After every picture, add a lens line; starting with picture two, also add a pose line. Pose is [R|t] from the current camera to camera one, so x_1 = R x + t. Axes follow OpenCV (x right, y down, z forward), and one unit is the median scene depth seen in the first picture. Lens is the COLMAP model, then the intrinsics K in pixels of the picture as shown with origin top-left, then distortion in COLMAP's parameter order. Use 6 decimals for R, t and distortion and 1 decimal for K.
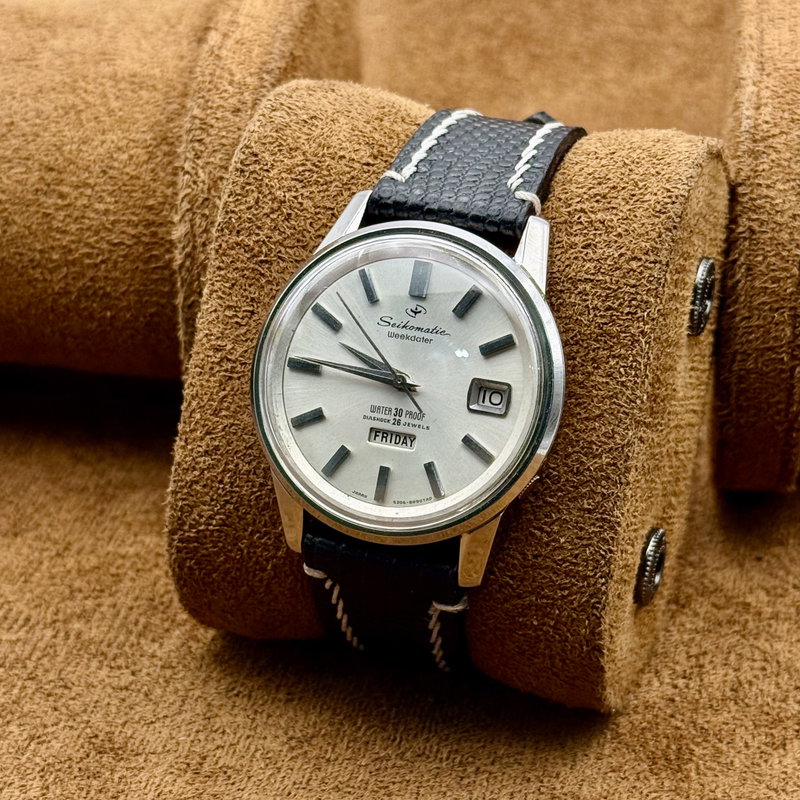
lens RADIAL K [[2262.8, 0, 400.0], [0, 2262.8, 400.0], [0, 0, 1]] dist [0.100512, 0.706195]
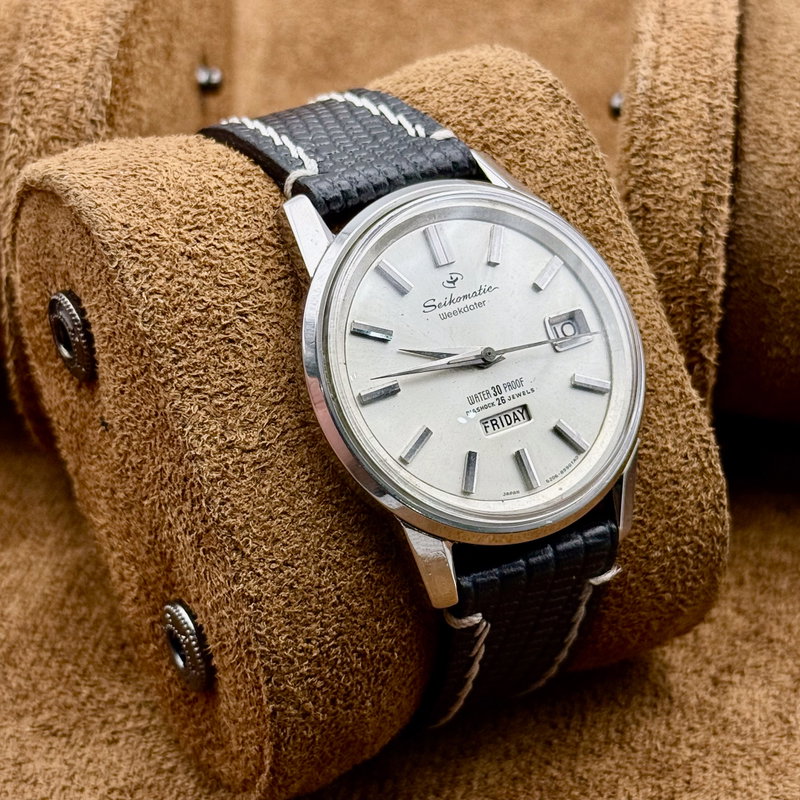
lens RADIAL K [[2262.8, 0, 400.0], [0, 2262.8, 400.0], [0, 0, 1]] dist [0.100512, 0.706195]
pose [[0.638594, -0.381230, 0.668477, -0.577708], [0.465638, 0.883022, 0.058763, -0.056714], [-0.612683, 0.273742, 0.741408, 0.365903]]
